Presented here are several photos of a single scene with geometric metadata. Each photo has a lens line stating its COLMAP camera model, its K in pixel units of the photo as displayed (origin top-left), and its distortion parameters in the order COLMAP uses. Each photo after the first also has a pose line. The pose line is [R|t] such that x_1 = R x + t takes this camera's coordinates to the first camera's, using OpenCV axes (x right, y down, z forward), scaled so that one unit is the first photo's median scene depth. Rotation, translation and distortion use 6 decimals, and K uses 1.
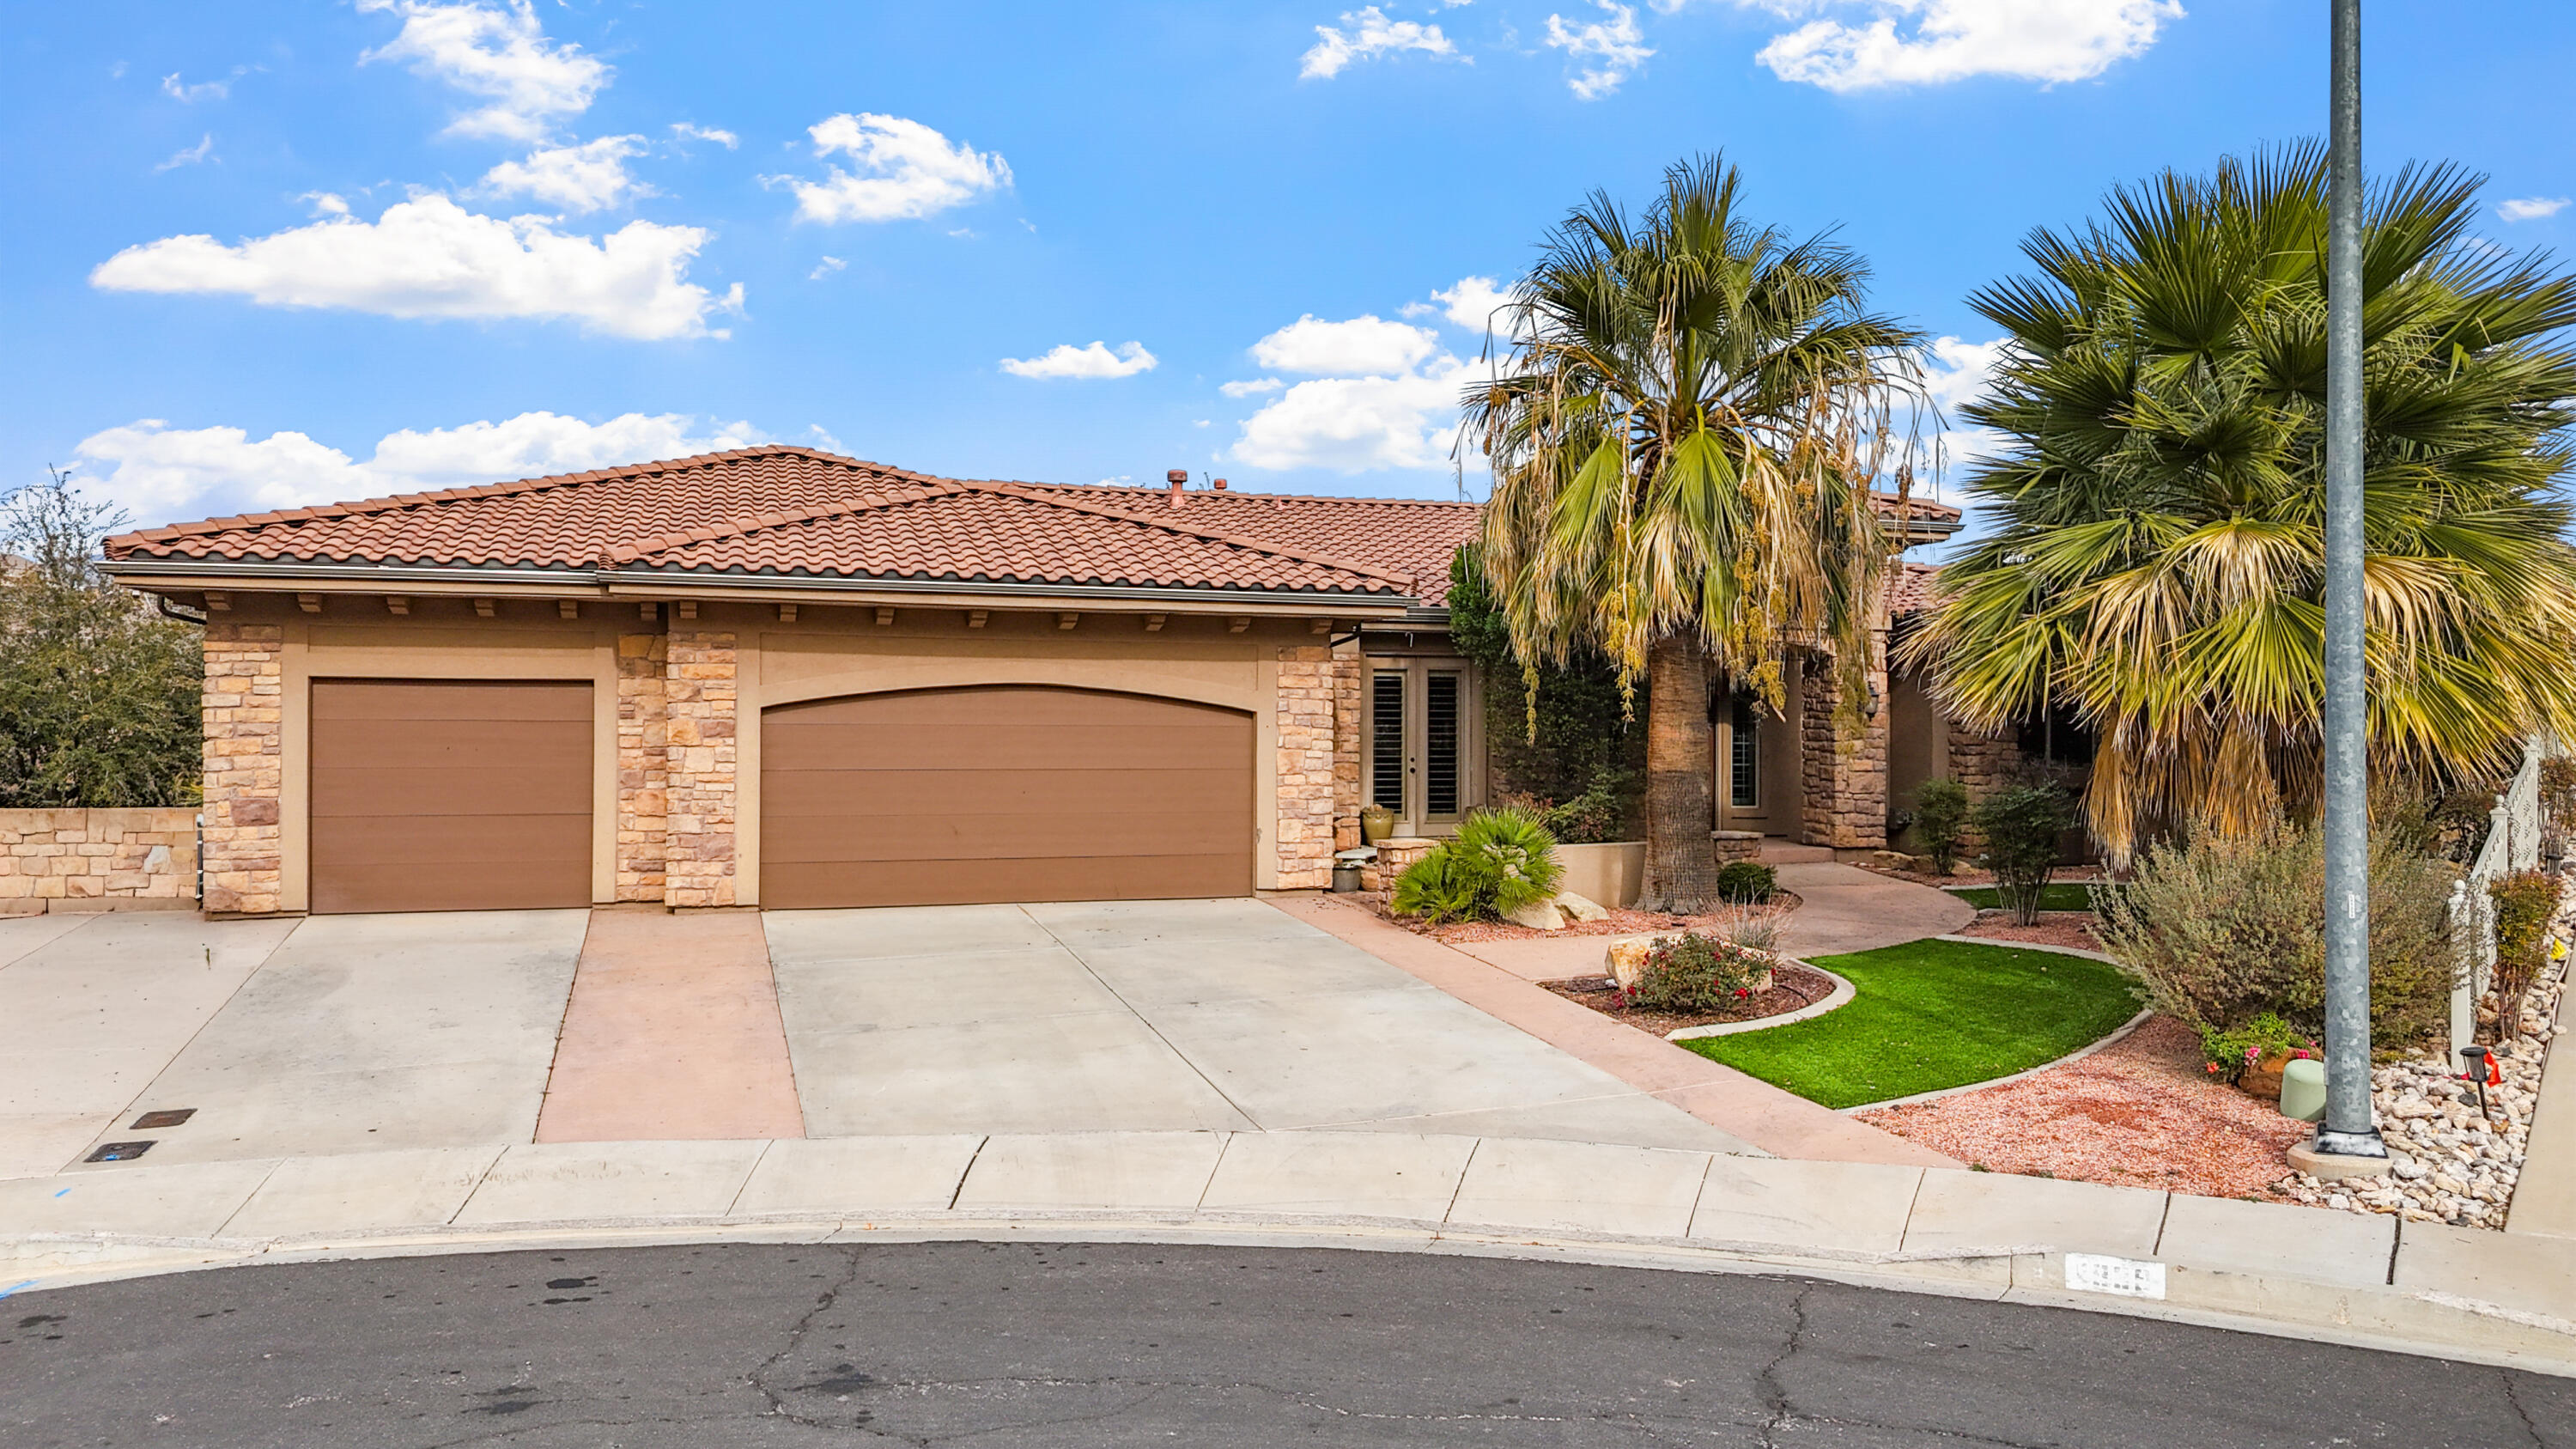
lens RADIAL K [[1894.5, 0, 1288.0], [0, 1894.5, 724.5], [0, 0, 1]] dist [0.063999, -0.055138]
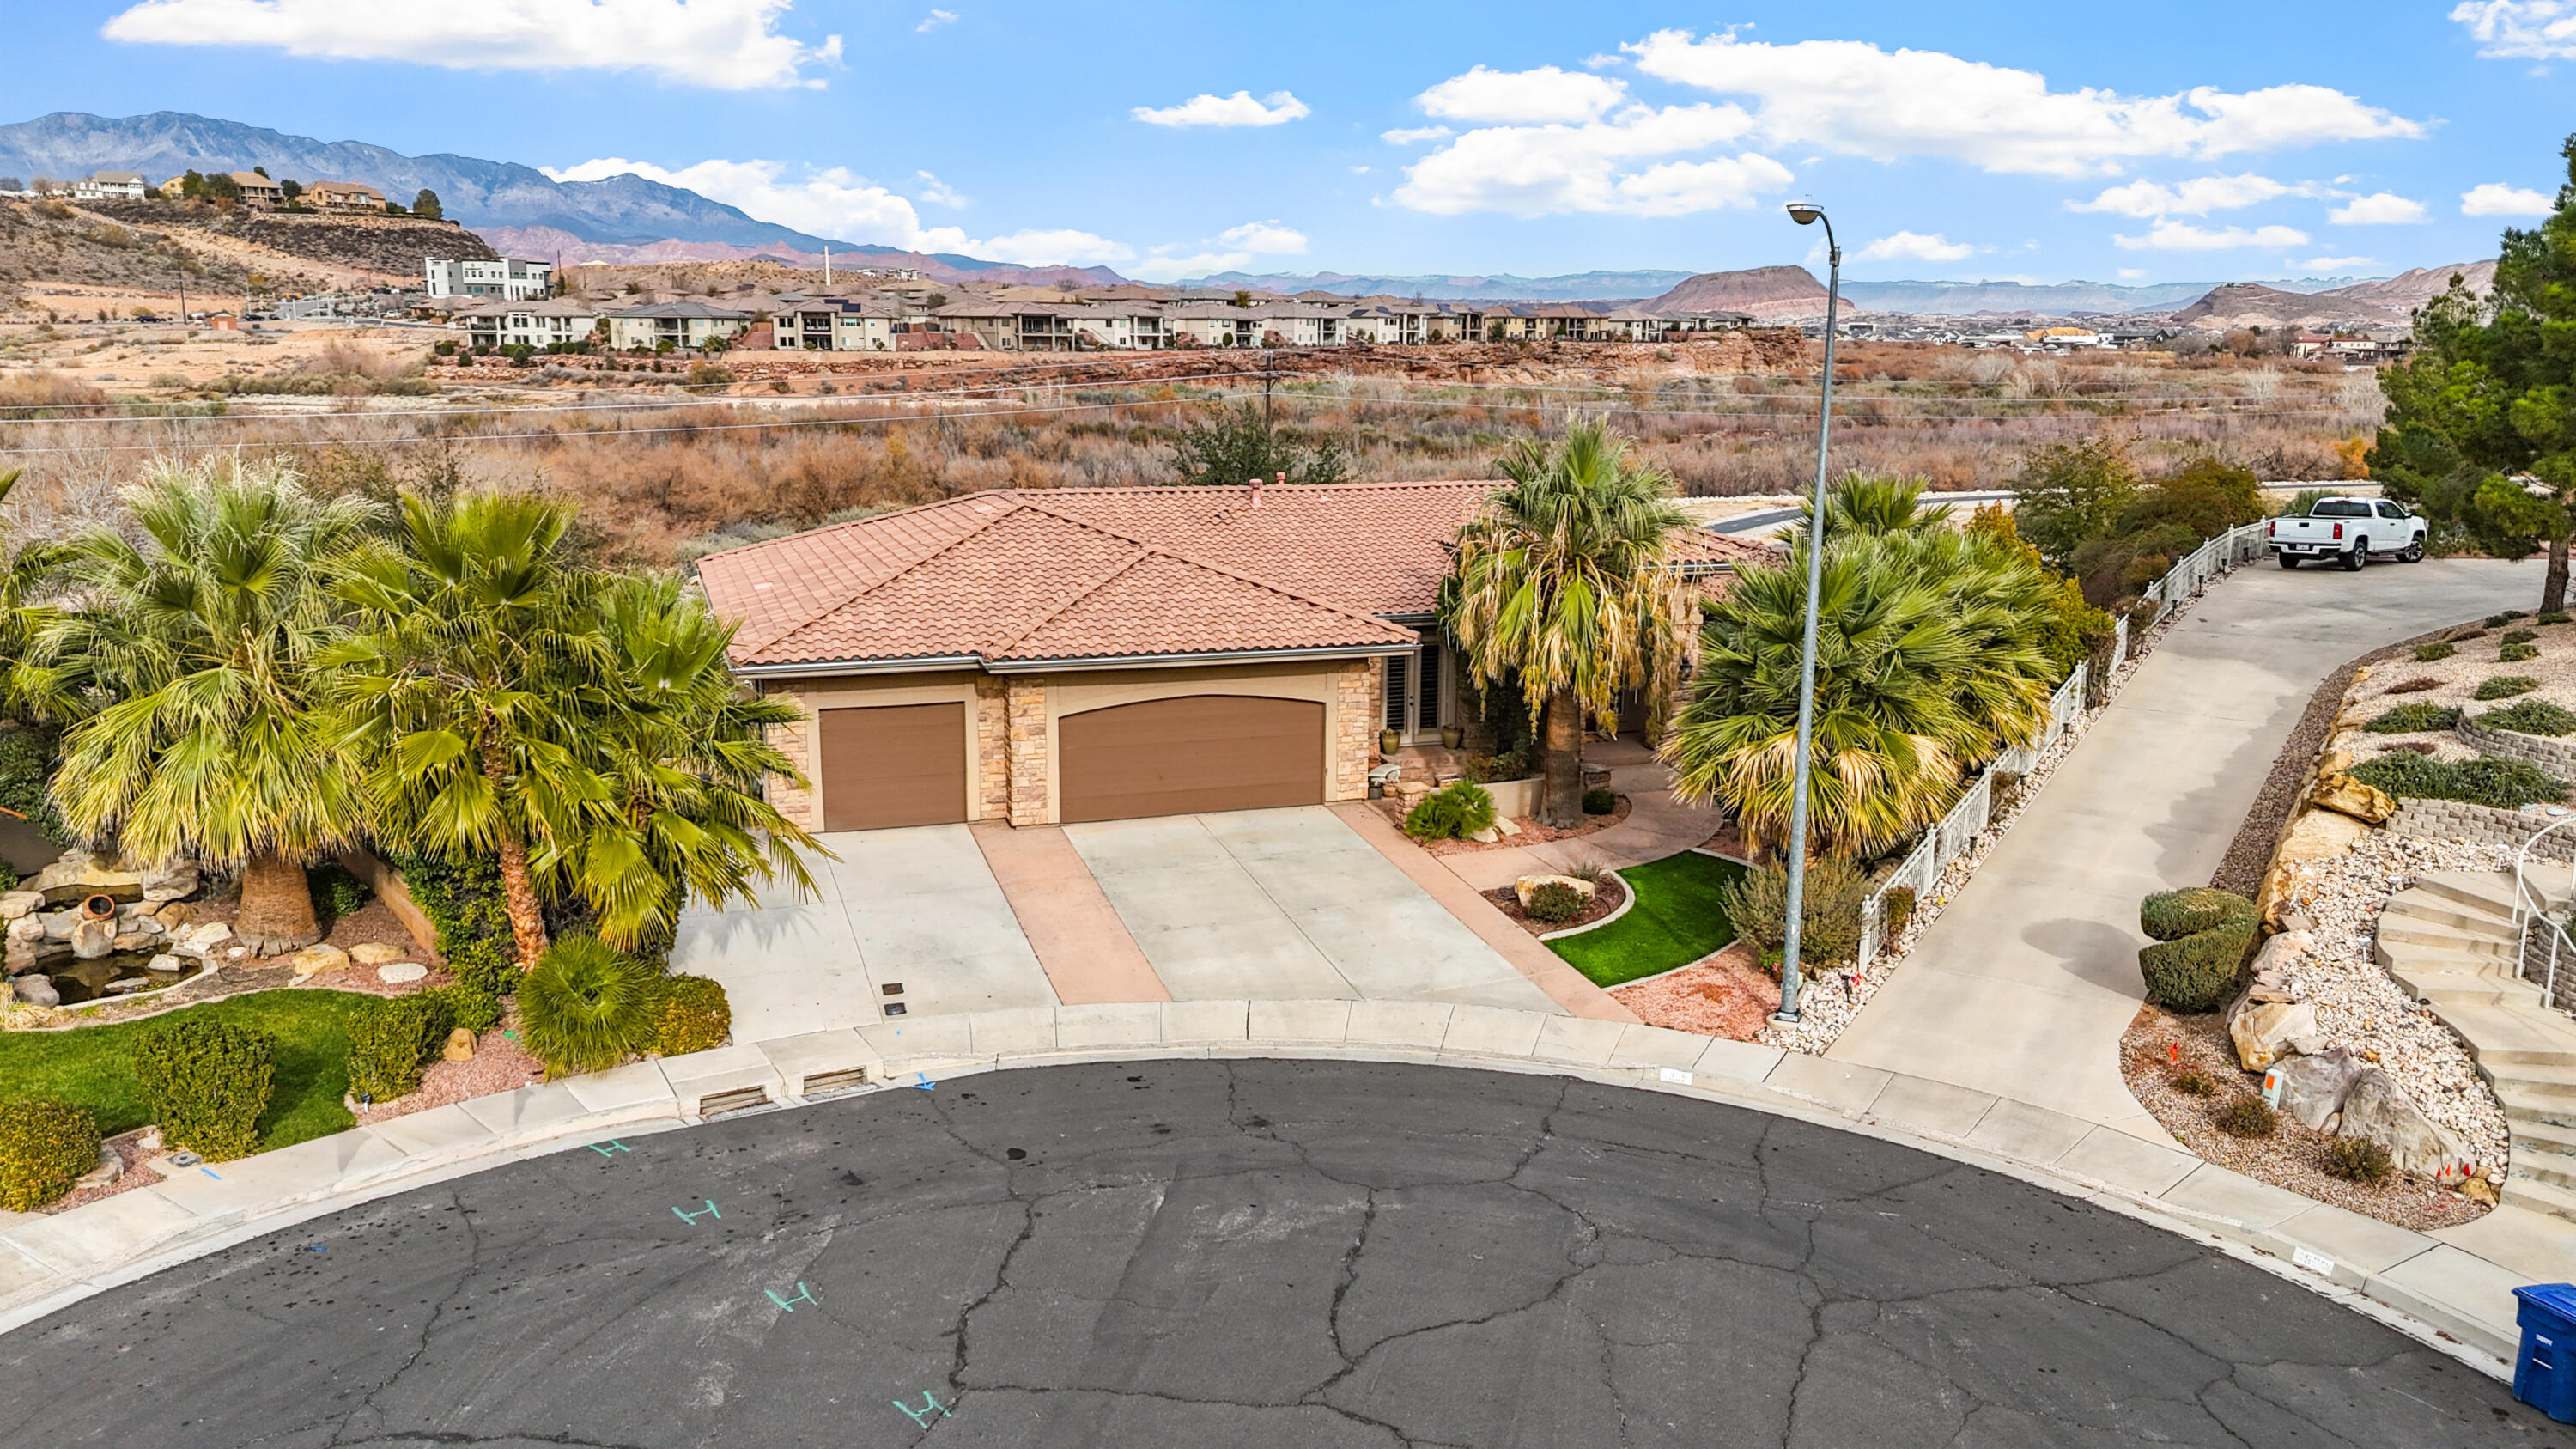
lens RADIAL K [[1888.5, 0, 1288.0], [0, 1888.5, 724.5], [0, 0, 1]] dist [0.087762, -0.099469]
pose [[0.999738, -0.000712, 0.022867, -0.105261], [-0.004043, 0.978289, 0.207208, -0.398288], [-0.022518, -0.207246, 0.978030, -0.811476]]
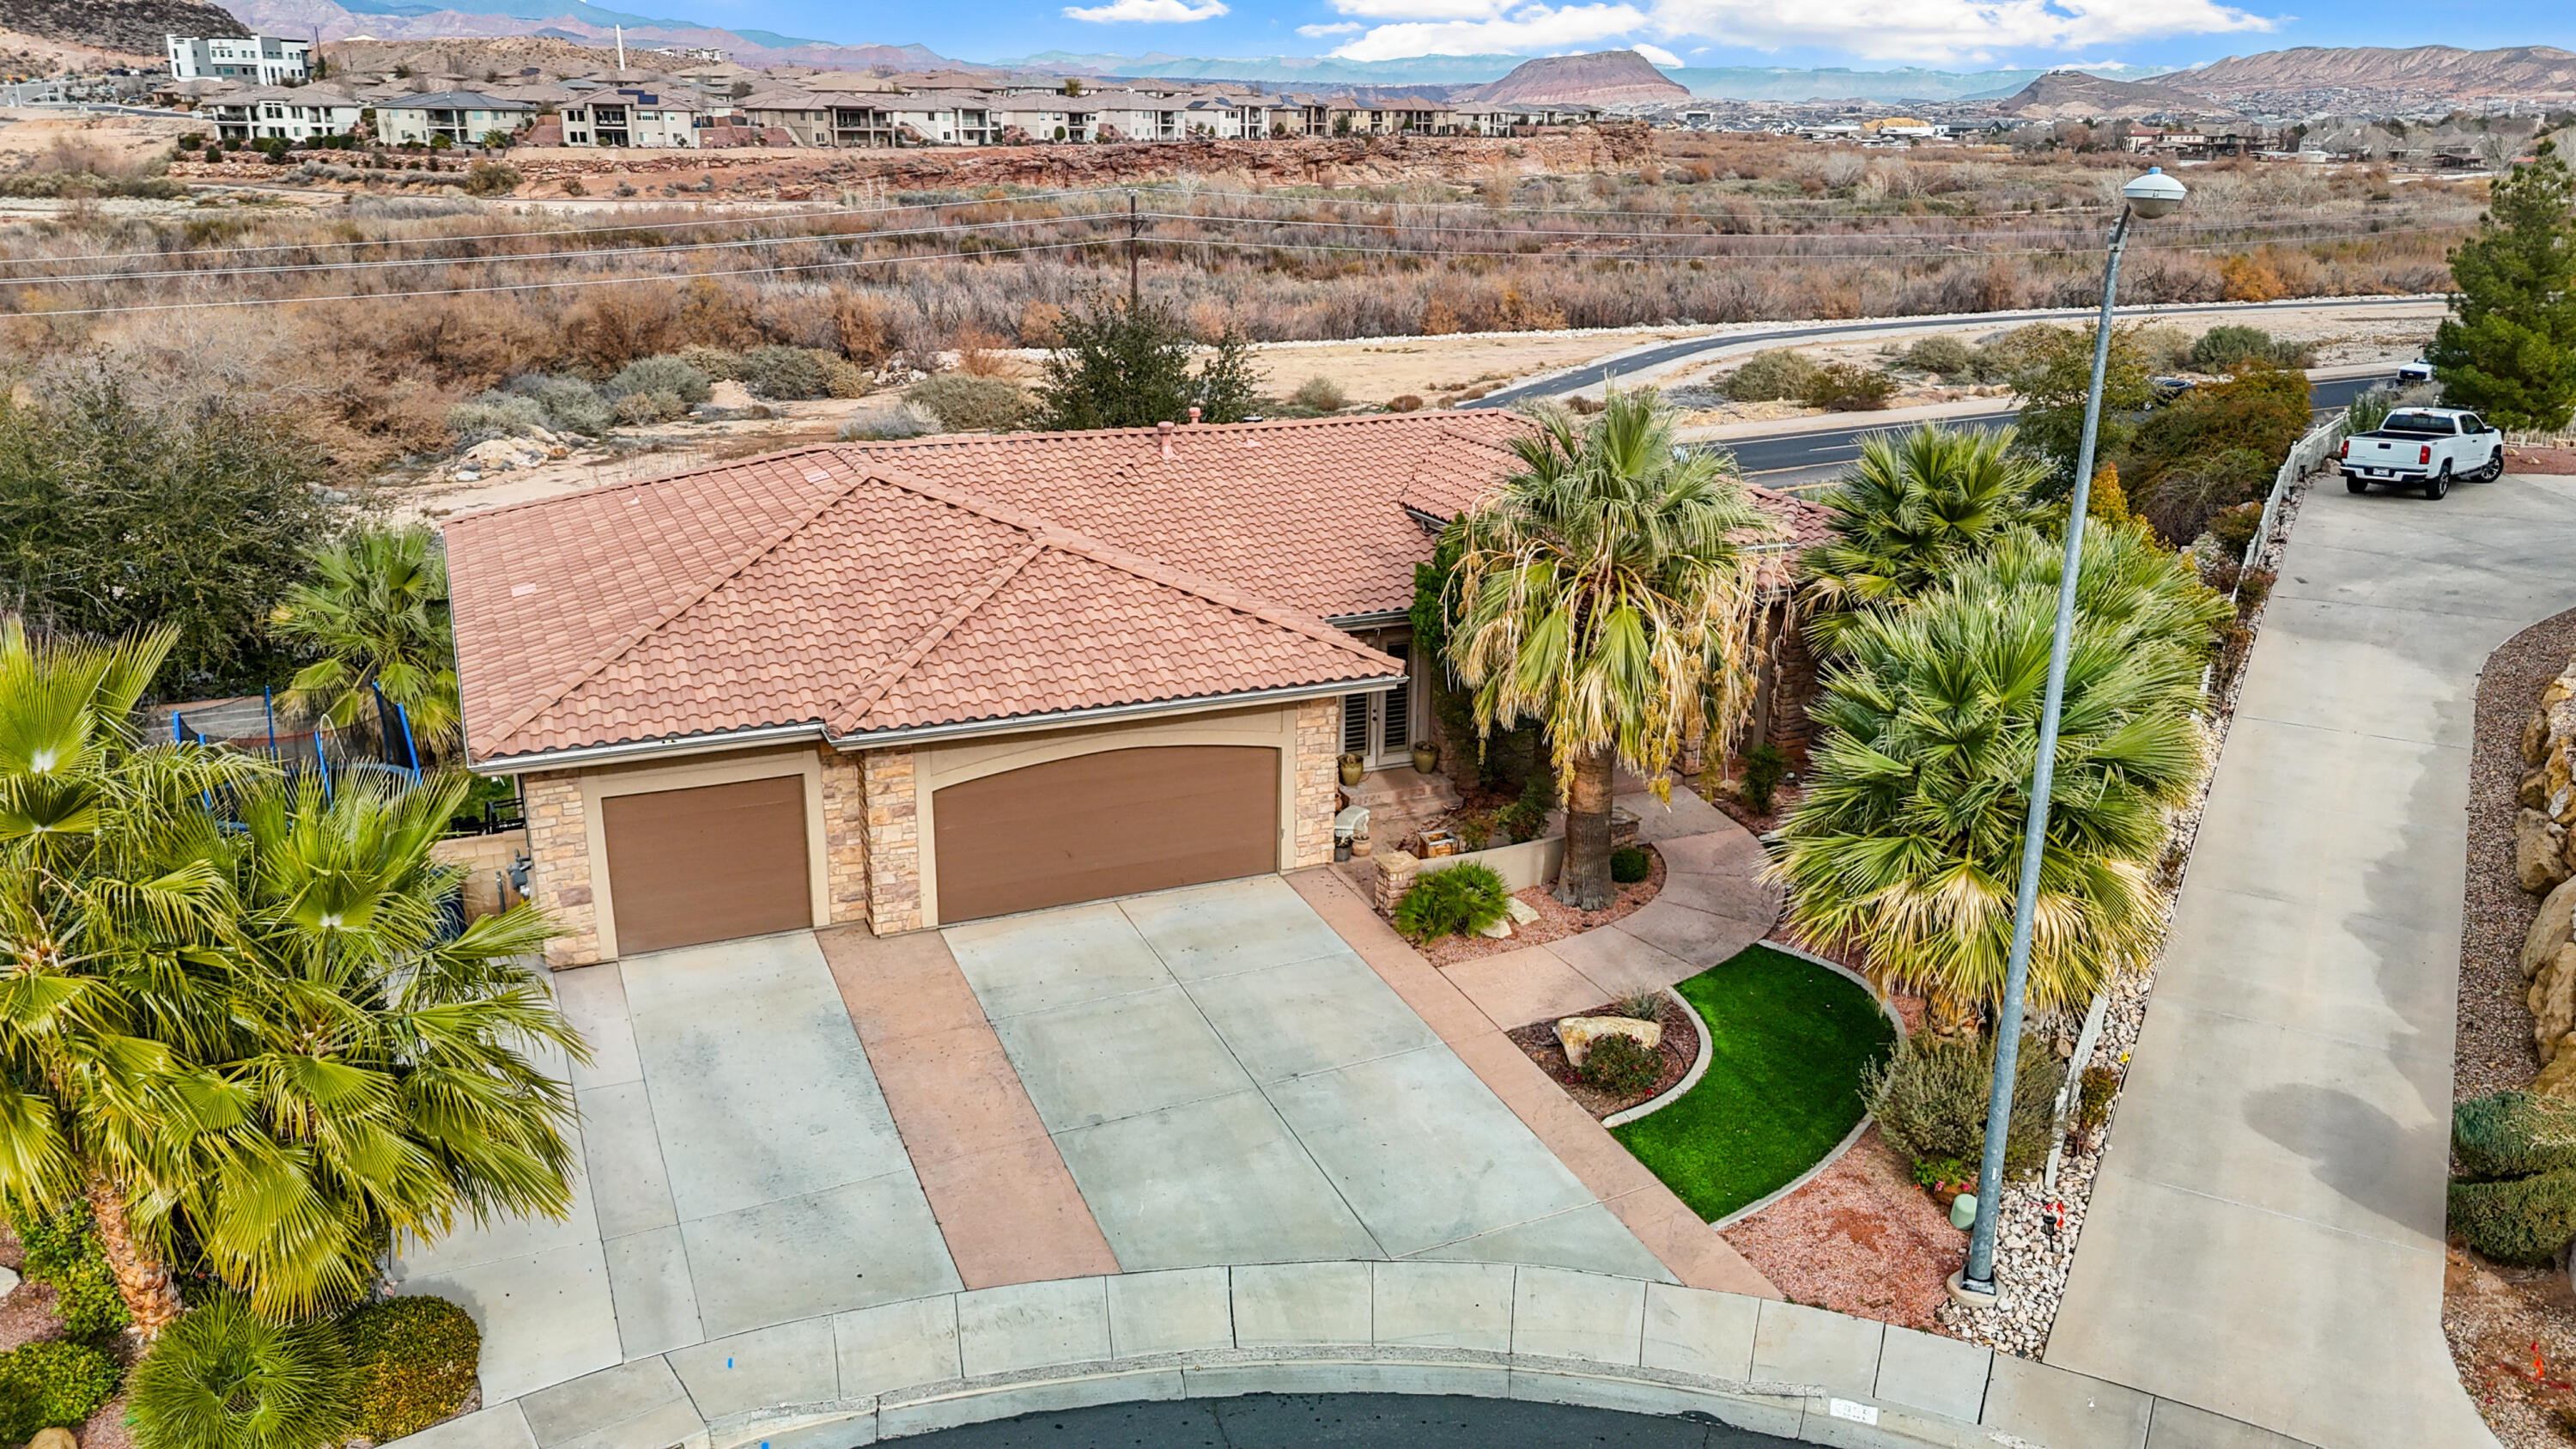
lens RADIAL K [[1894.5, 0, 1288.0], [0, 1894.5, 724.5], [0, 0, 1]] dist [0.063999, -0.055138]
pose [[0.994100, -0.026484, 0.105183, -0.175620], [-0.007239, 0.951371, 0.307962, -0.500475], [-0.108224, -0.306907, 0.945566, -0.308762]]
